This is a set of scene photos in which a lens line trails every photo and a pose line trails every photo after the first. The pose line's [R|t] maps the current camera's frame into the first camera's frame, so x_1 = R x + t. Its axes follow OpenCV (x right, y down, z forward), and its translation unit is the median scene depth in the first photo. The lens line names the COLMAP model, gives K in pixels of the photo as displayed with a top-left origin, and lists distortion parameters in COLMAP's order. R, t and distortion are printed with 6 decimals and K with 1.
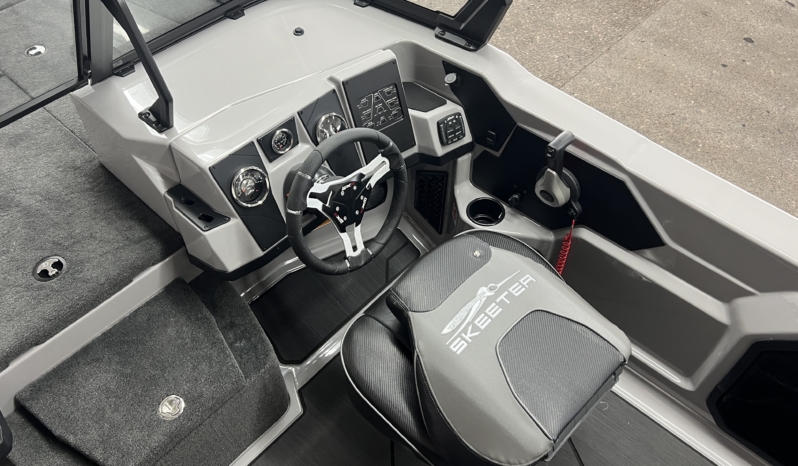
lens RADIAL K [[621.2, 0, 389.0], [0, 621.2, 232.8], [0, 0, 1]] dist [0.094414, -0.110682]
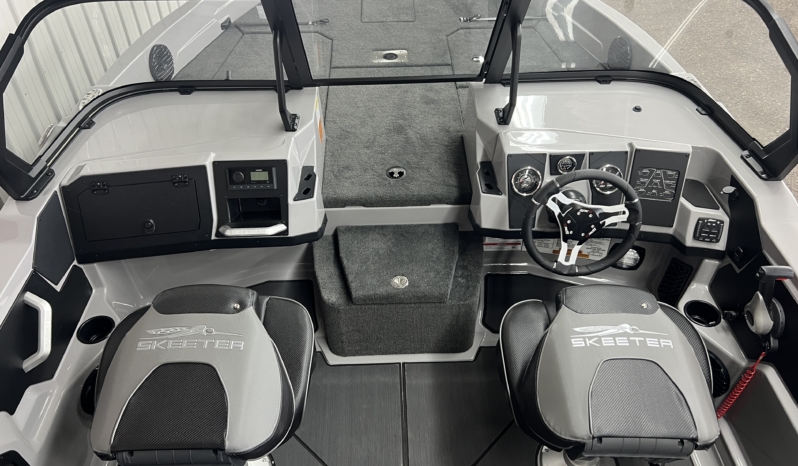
lens RADIAL K [[621.2, 0, 389.0], [0, 621.2, 232.8], [0, 0, 1]] dist [0.094414, -0.110682]
pose [[0.697385, 0.492550, -0.520622, 0.318015], [-0.554171, 0.831234, 0.044089, 0.120083], [0.454475, 0.257767, 0.852648, -0.272671]]
